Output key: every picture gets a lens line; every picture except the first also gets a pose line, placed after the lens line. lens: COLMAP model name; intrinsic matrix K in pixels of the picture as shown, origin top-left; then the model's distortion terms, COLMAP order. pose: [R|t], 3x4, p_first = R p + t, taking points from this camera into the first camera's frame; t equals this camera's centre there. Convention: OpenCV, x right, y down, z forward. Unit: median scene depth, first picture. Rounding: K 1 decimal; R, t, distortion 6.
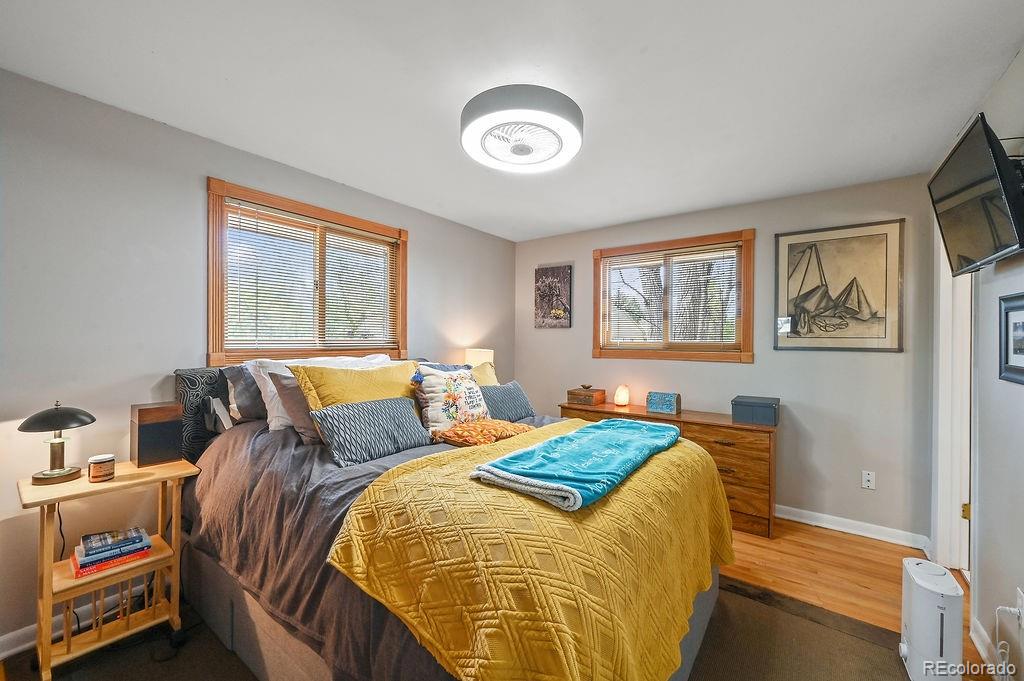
lens RADIAL K [[406.8, 0, 512.0], [0, 406.8, 340.5], [0, 0, 1]] dist [0.000382, 0.000054]
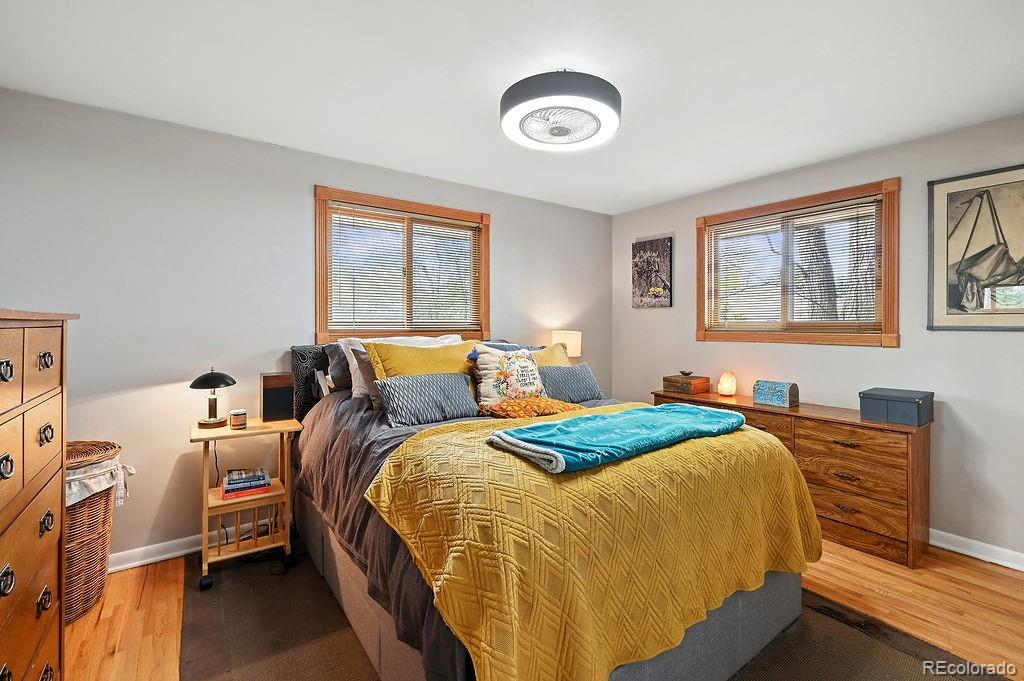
lens RADIAL K [[452.2, 0, 510.9], [0, 452.2, 324.2], [0, 0, 1]] dist [-0.001648, 0.000428]
pose [[0.953650, -0.006673, -0.300843, 0.208206], [0.006126, 0.999977, -0.002760, 0.012971], [0.300855, 0.000789, 0.953670, -0.096050]]
